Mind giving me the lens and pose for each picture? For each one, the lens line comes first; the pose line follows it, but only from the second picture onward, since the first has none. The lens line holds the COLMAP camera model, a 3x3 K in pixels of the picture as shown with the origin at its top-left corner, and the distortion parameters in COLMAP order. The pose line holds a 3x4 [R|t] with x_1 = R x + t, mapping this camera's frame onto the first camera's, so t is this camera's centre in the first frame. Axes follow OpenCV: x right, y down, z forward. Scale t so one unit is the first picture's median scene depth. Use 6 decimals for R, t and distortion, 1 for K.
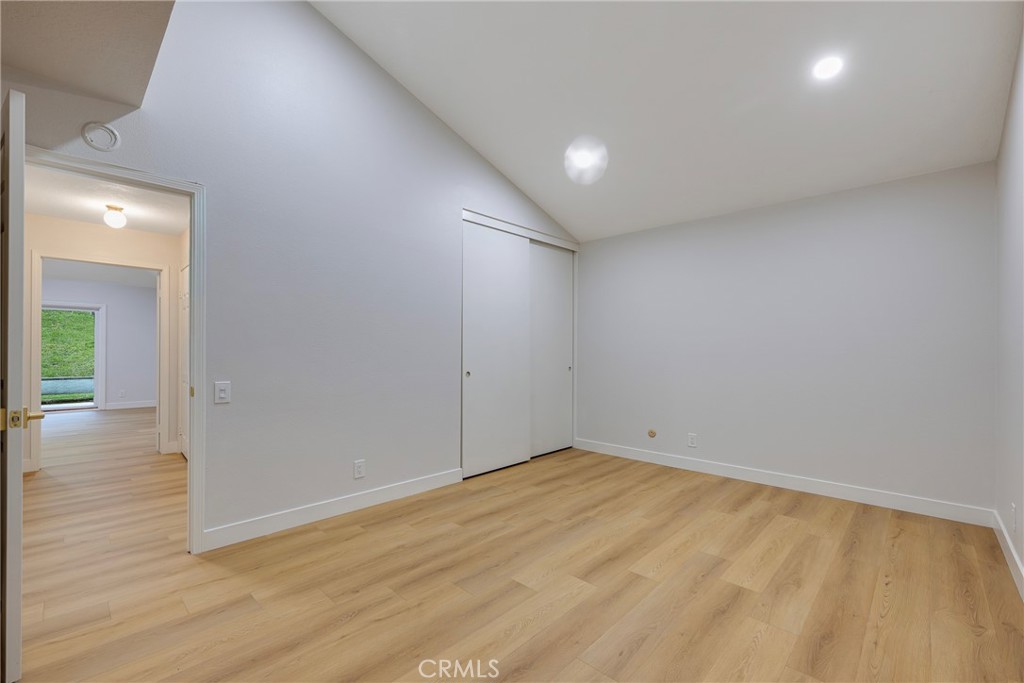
lens RADIAL K [[426.9, 0, 507.2], [0, 426.9, 348.5], [0, 0, 1]] dist [-0.000241, -0.000682]
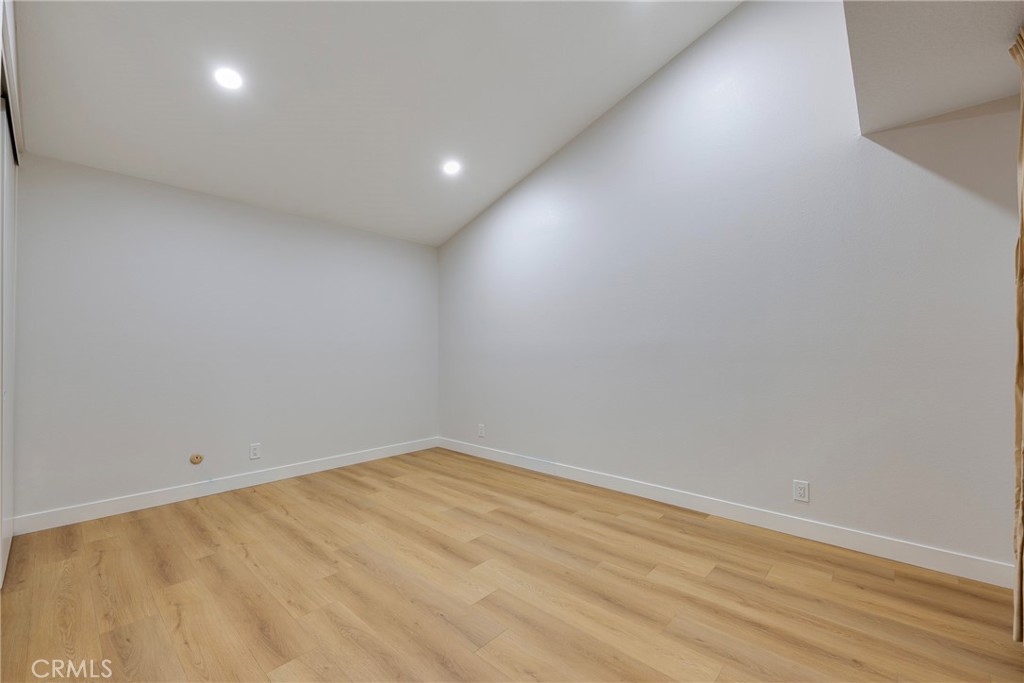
lens RADIAL K [[426.9, 0, 503.4], [0, 426.9, 362.1], [0, 0, 1]] dist [-0.000241, -0.000682]
pose [[-0.026698, -0.028643, 0.999233, -0.640907], [-0.004325, 0.999583, 0.028537, 0.001822], [-0.999634, -0.003560, -0.026811, 0.701976]]
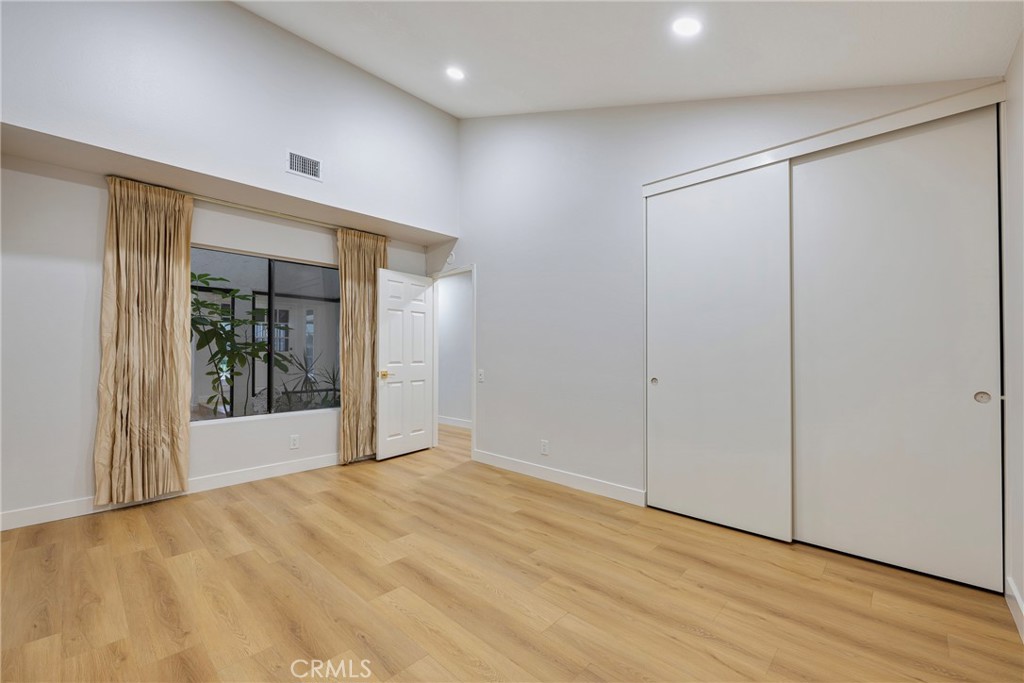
lens RADIAL K [[408.3, 0, 509.4], [0, 408.3, 346.5], [0, 0, 1]] dist [-0.002282, -0.000358]
pose [[0.029947, -0.017243, -0.999403, 0.898592], [0.002611, 0.999849, -0.017172, 0.007809], [0.999548, -0.002095, 0.029988, 0.913488]]
